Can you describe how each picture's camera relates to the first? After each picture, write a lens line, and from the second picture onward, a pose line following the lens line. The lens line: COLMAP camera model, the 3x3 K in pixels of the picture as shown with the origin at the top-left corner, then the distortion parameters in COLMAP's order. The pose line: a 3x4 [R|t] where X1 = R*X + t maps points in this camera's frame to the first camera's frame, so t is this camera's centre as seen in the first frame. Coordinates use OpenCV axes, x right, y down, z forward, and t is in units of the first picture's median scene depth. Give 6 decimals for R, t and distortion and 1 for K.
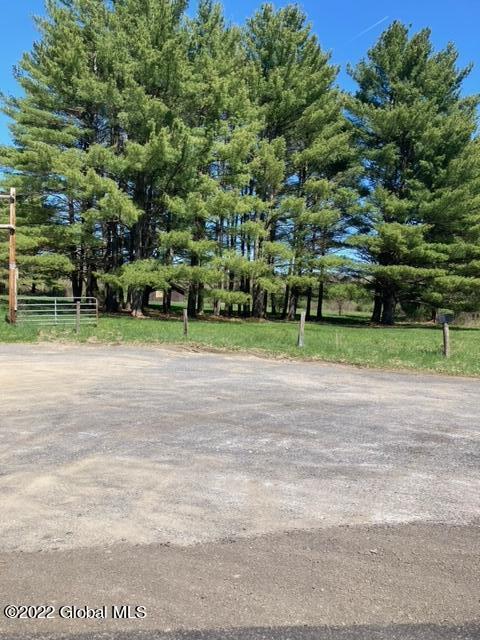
lens RADIAL K [[525.0, 0, 239.4], [0, 525.0, 319.7], [0, 0, 1]] dist [-0.004921, -0.001007]
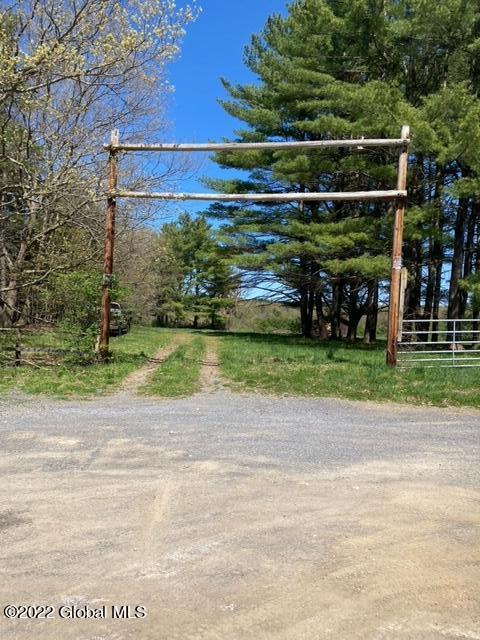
lens RADIAL K [[525.0, 0, 240.6], [0, 525.0, 320.4], [0, 0, 1]] dist [-0.004921, -0.001007]
pose [[0.972171, -0.014160, -0.233844, -0.372903], [-0.000483, 0.998049, -0.062441, -0.005029], [0.234272, 0.060817, 0.970267, 0.330958]]
